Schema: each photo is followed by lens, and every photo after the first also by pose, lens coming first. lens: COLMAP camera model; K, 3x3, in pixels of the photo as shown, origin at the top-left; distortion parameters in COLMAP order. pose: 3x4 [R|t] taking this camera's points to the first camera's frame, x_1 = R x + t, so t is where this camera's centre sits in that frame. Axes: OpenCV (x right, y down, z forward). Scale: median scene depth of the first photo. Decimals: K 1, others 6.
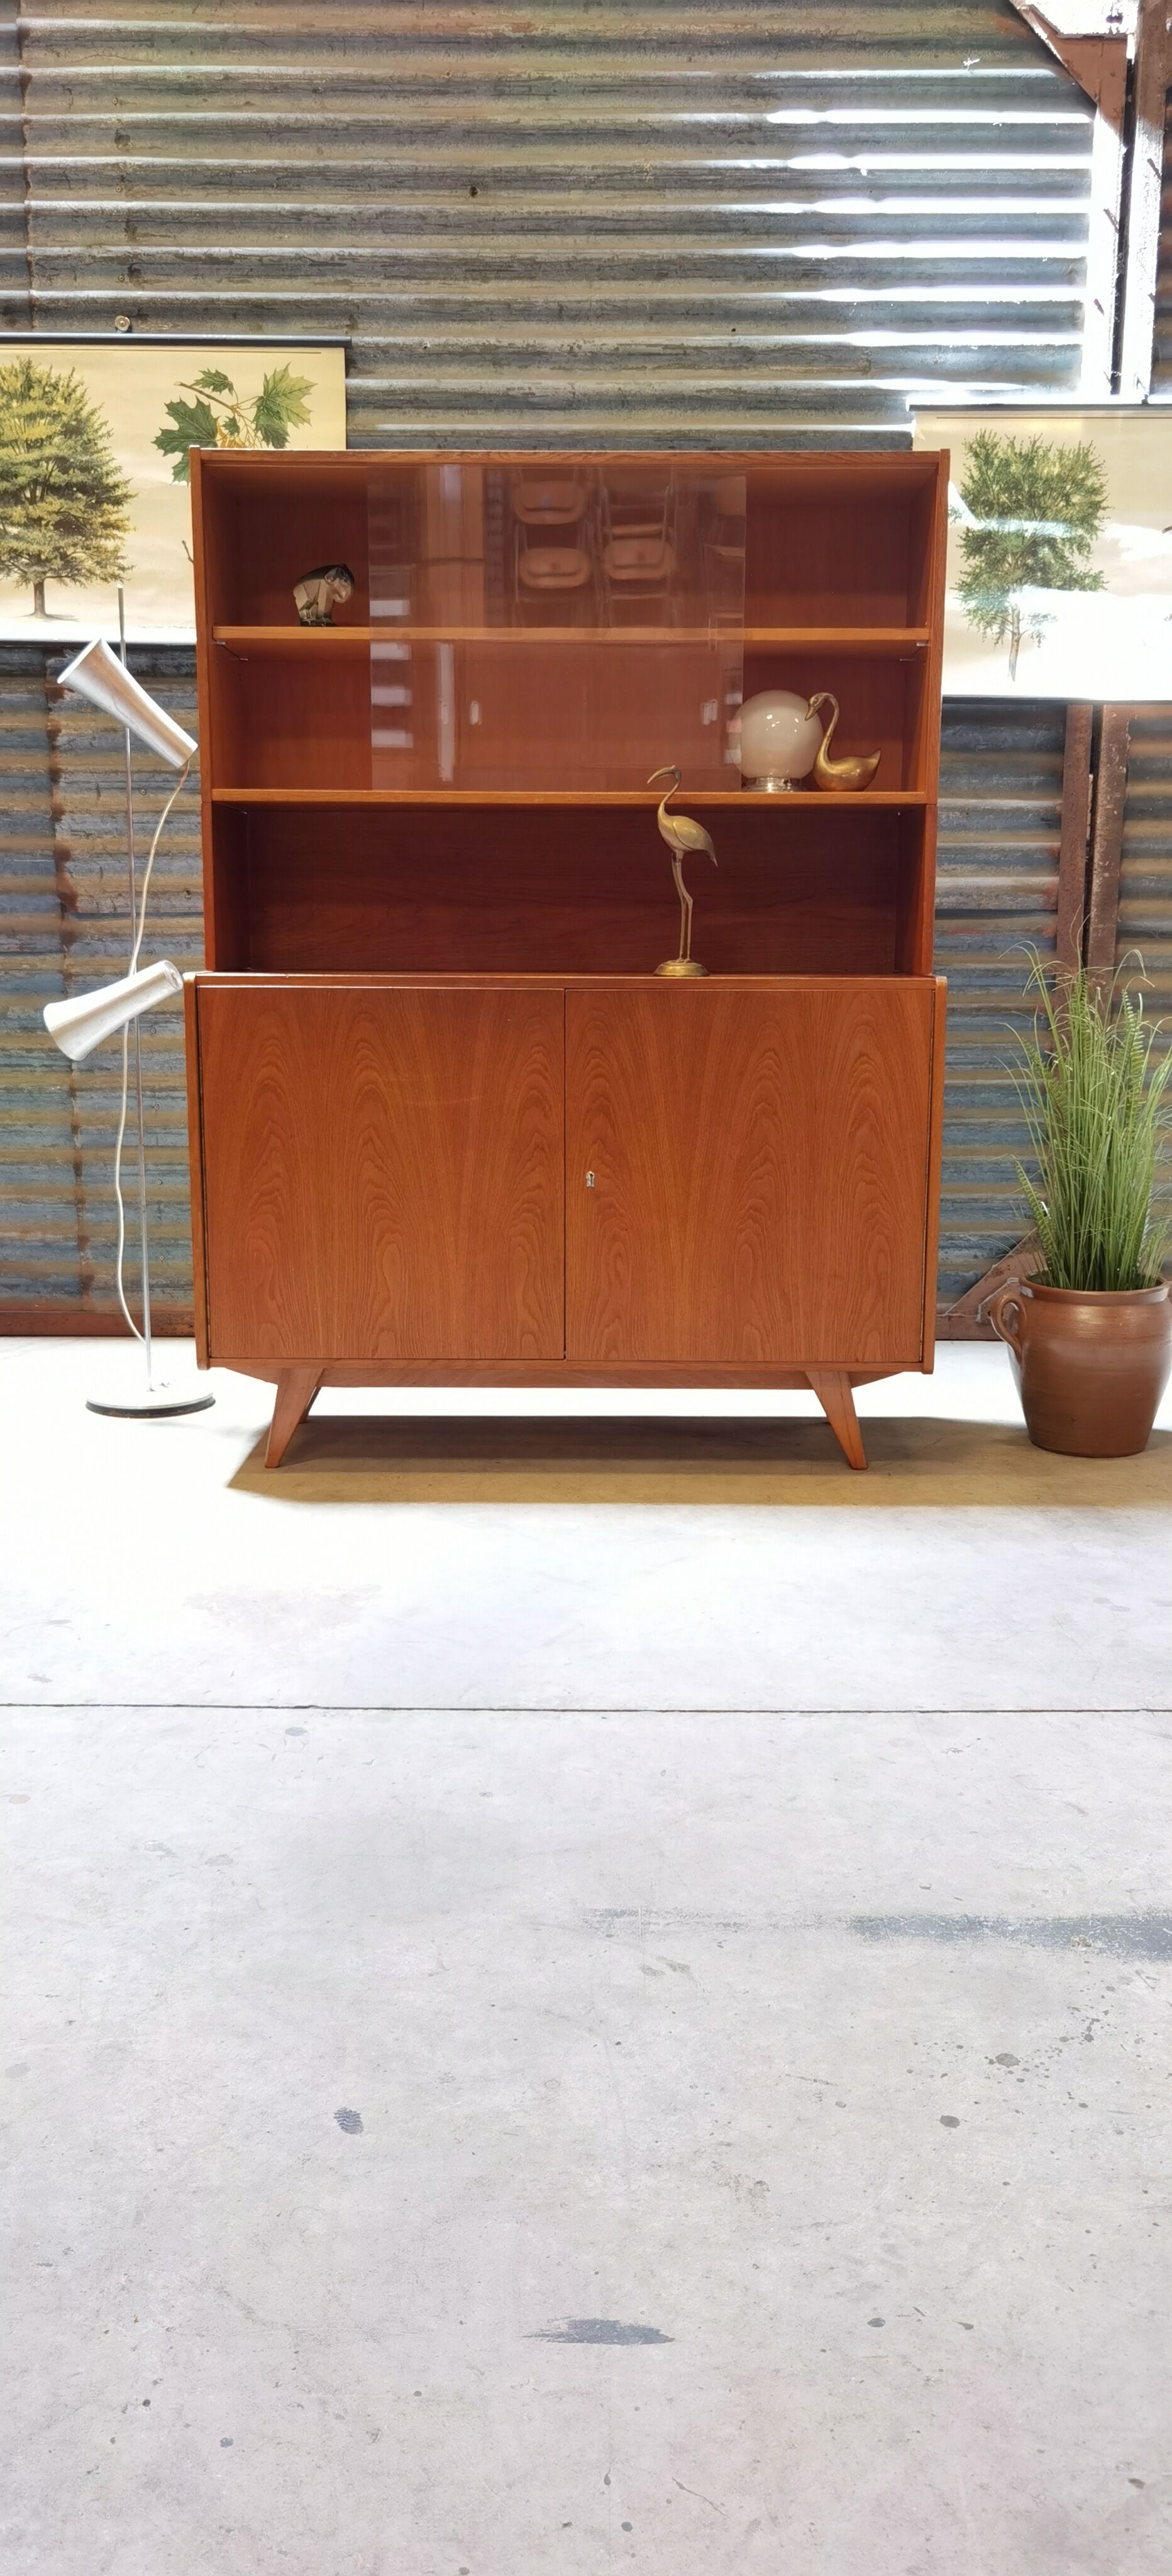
lens RADIAL K [[1848.7, 0, 591.9], [0, 1848.7, 1301.8], [0, 0, 1]] dist [0.008822, -0.029055]
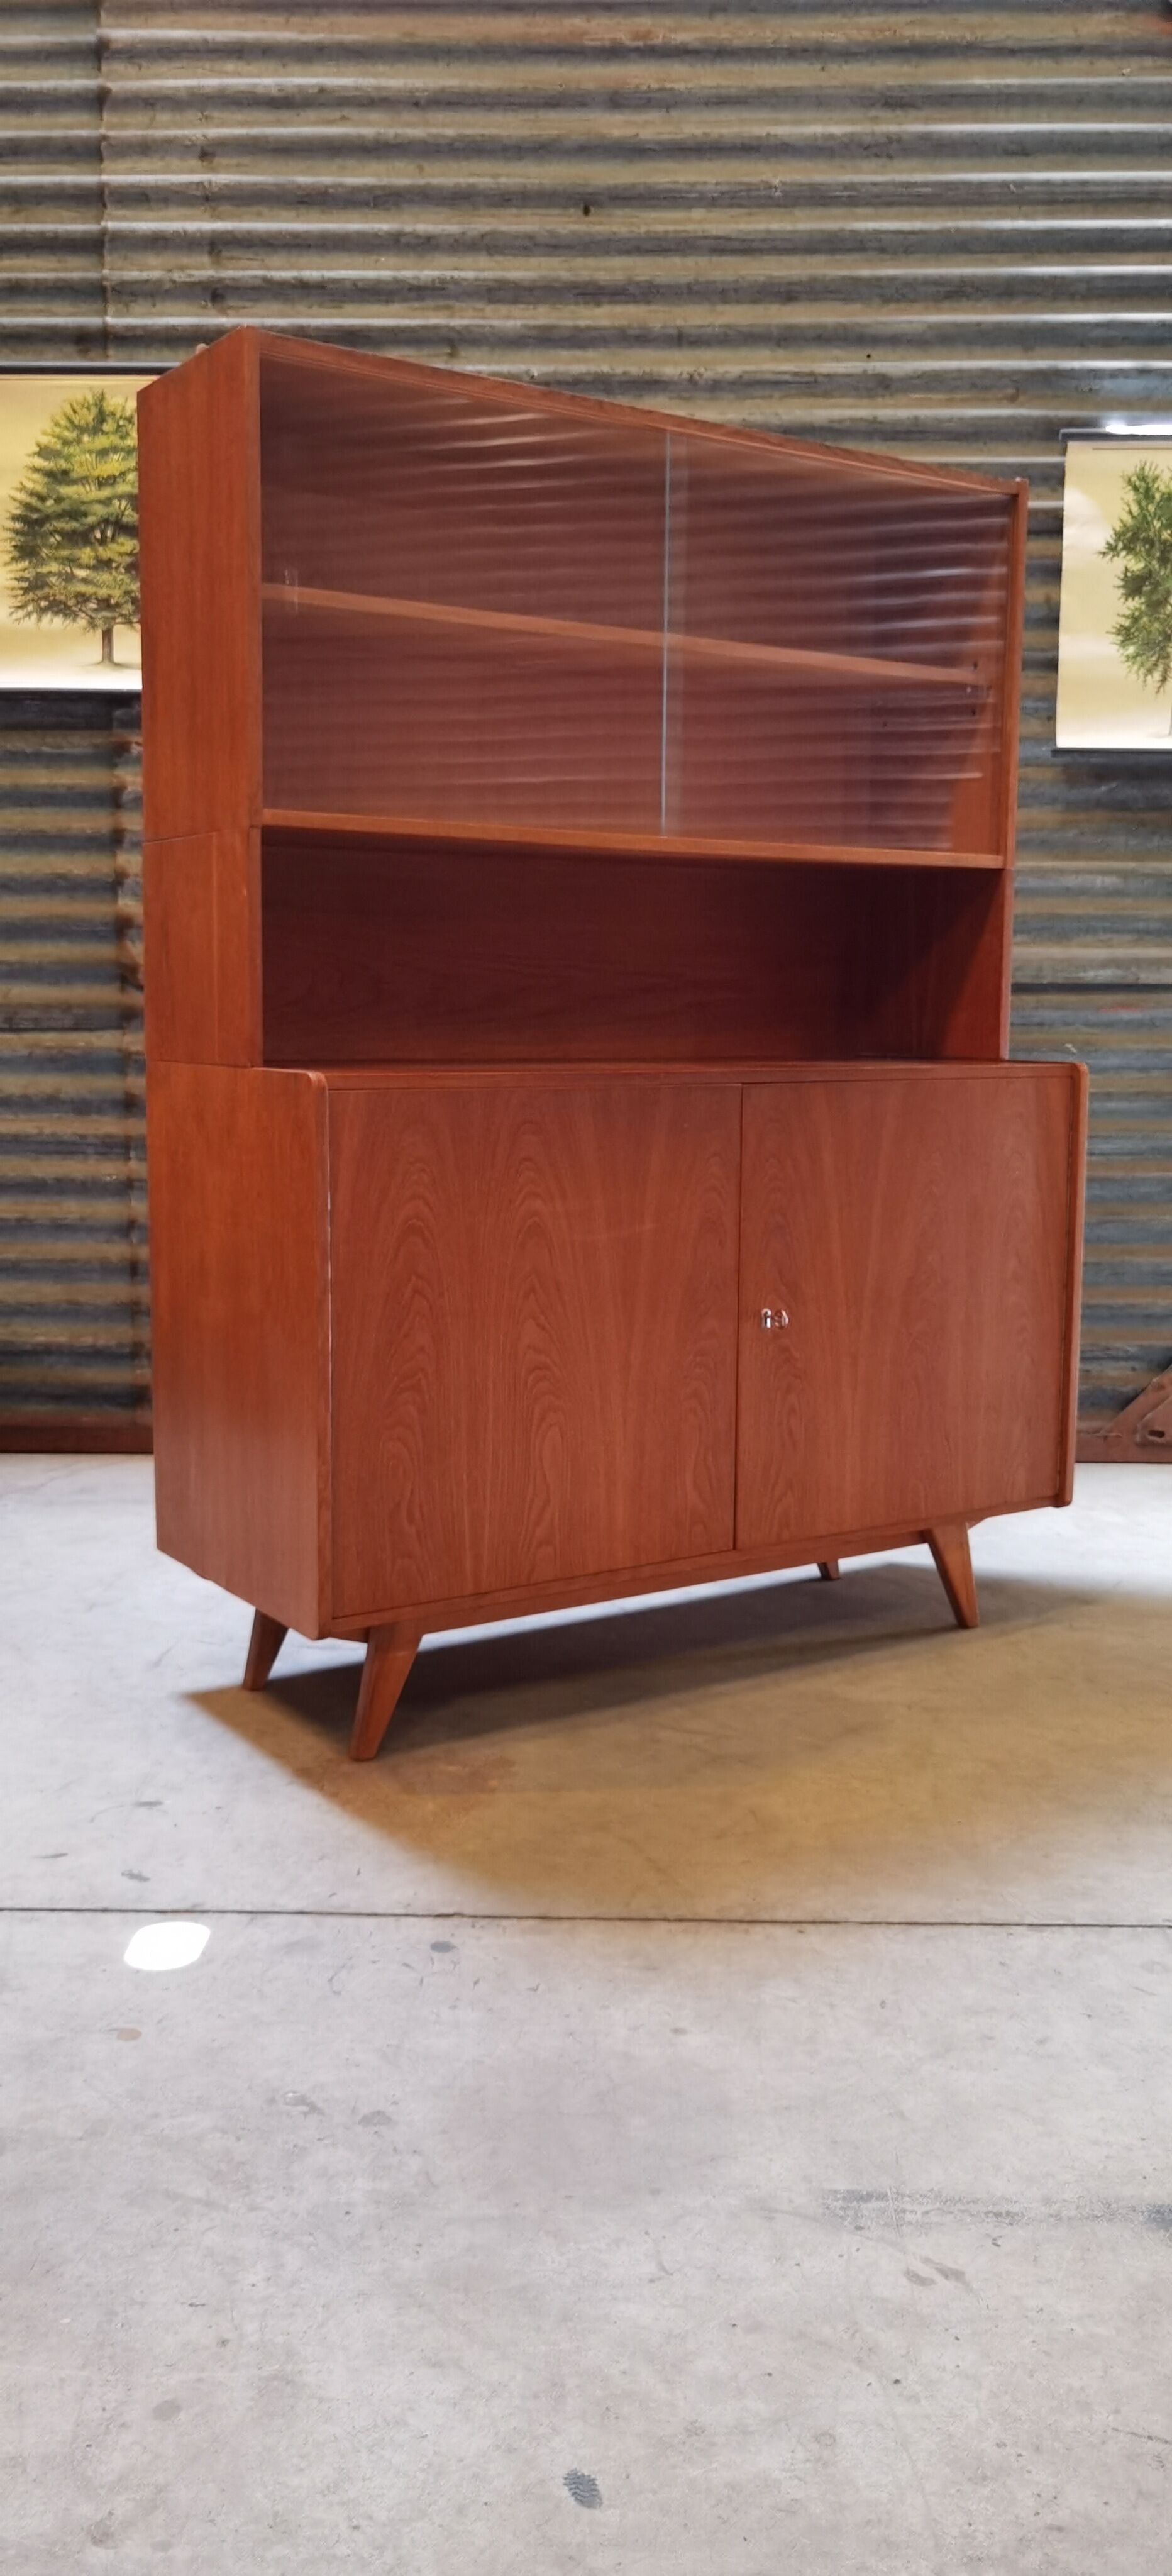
lens RADIAL K [[1984.2, 0, 588.1], [0, 1984.2, 1297.0], [0, 0, 1]] dist [-0.008312, -0.004692]
pose [[0.999796, 0.004267, -0.019764, -0.041581], [-0.005202, 0.998857, -0.047518, -0.013151], [0.019539, 0.047611, 0.998675, 0.041158]]
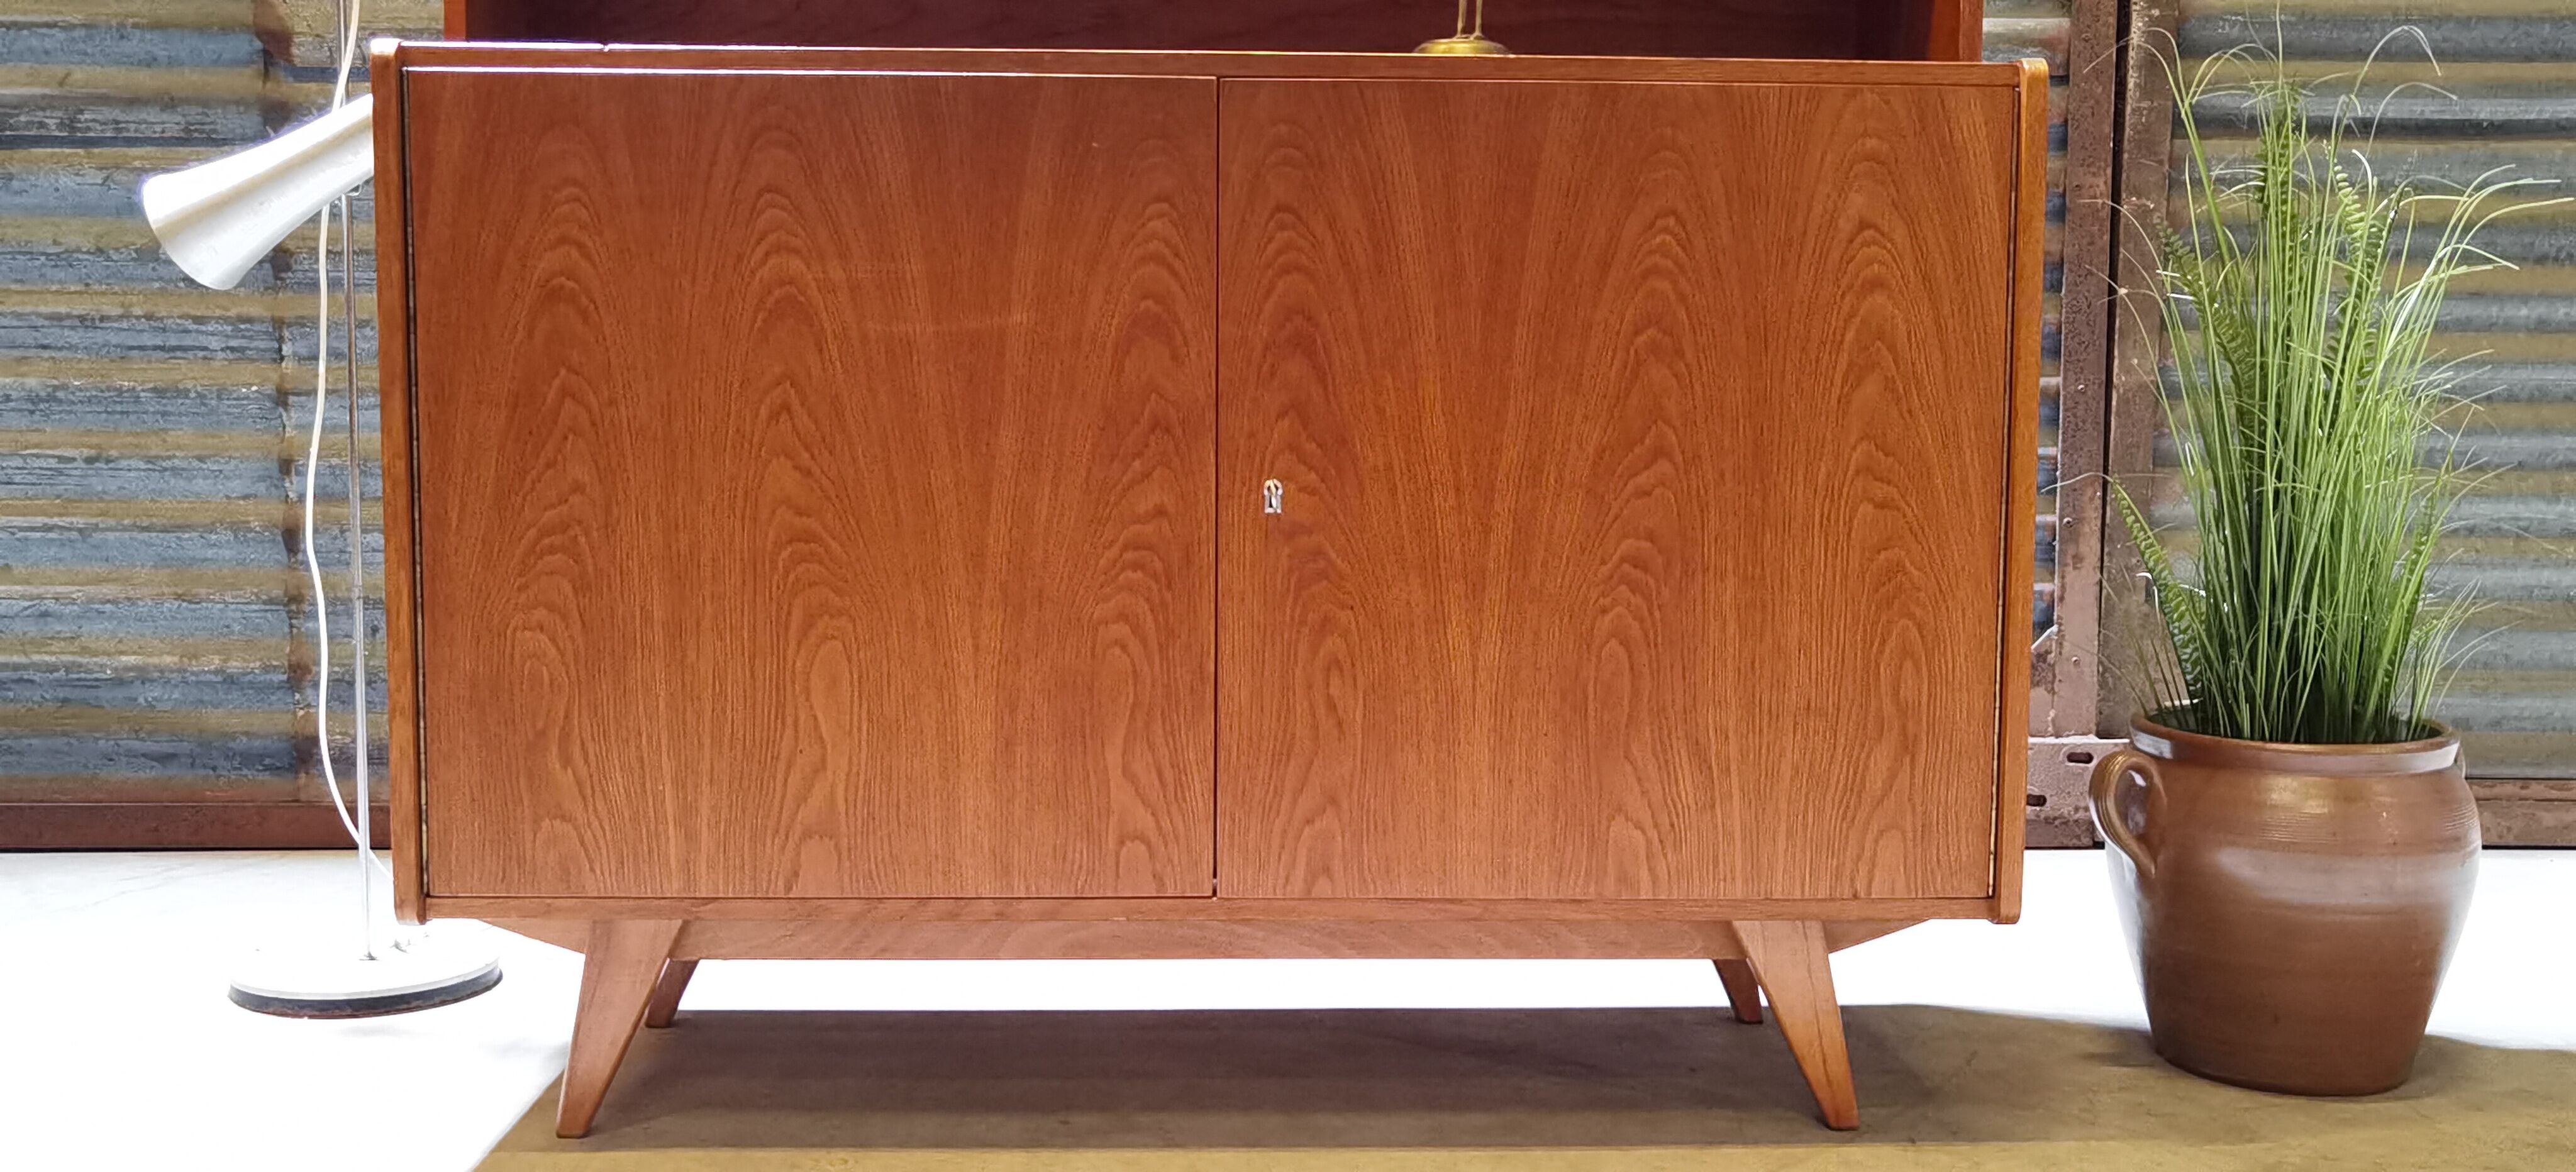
lens RADIAL K [[2369.1, 0, 1278.8], [0, 2369.1, 587.9], [0, 0, 1]] dist [0.001581, 0.062341]
pose [[0.999239, -0.001590, 0.038971, -0.017117], [0.005003, 0.996138, -0.087654, 0.005363], [-0.038682, 0.087782, 0.995388, 0.327158]]
